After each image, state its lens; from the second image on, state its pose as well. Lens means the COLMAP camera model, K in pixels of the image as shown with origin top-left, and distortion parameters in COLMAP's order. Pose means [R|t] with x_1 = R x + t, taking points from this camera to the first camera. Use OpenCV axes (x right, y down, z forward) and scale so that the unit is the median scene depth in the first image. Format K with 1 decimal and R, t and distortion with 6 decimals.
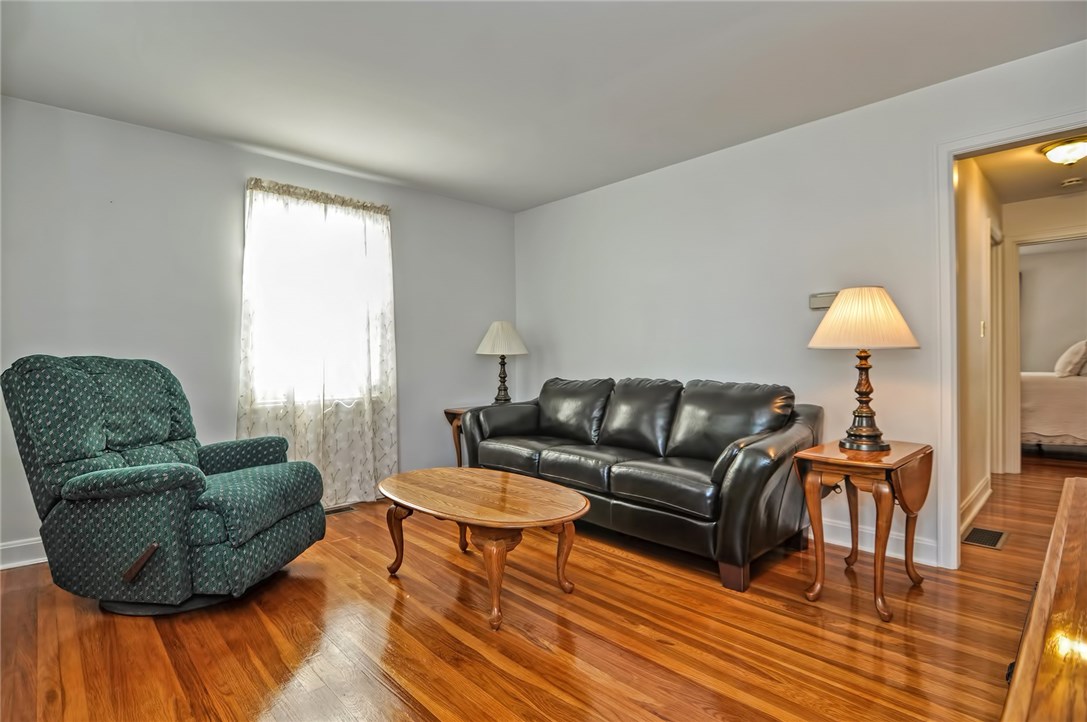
lens RADIAL K [[532.5, 0, 543.5], [0, 532.5, 361.0], [0, 0, 1]] dist [-0.014538, -0.001418]
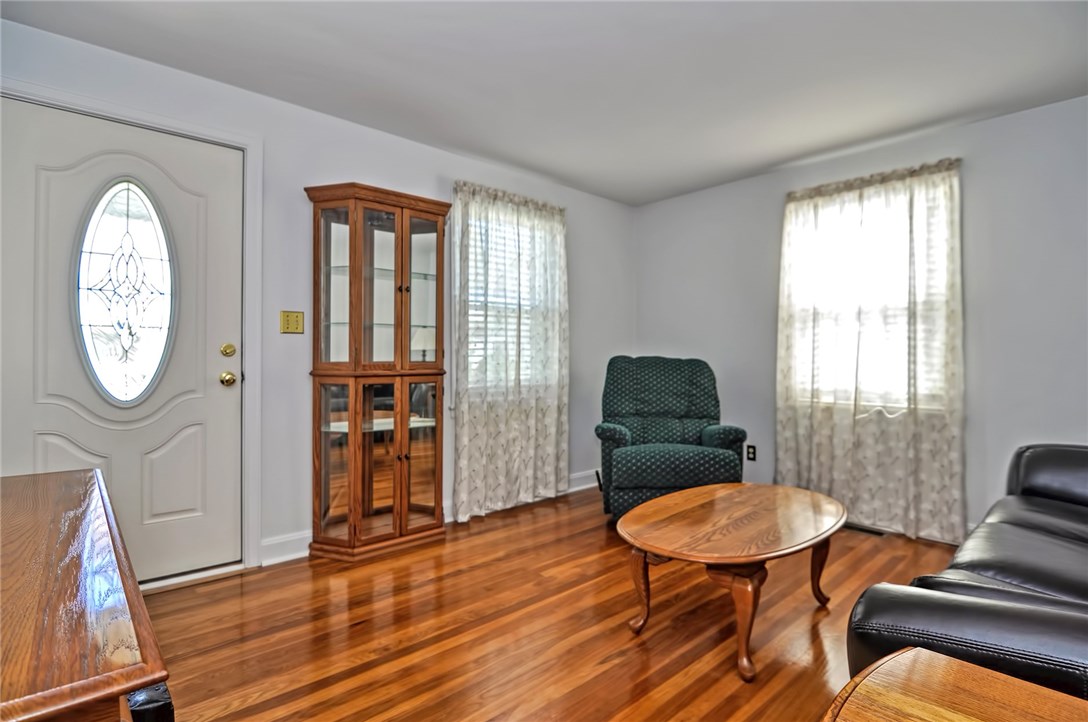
lens RADIAL K [[533.0, 0, 544.0], [0, 533.0, 361.0], [0, 0, 1]] dist [-0.014538, -0.001418]
pose [[-0.020943, 0.008185, -0.999747, 0.756118], [-0.013425, 0.999874, 0.008467, -0.004033], [0.999691, 0.013599, -0.020830, 0.714449]]
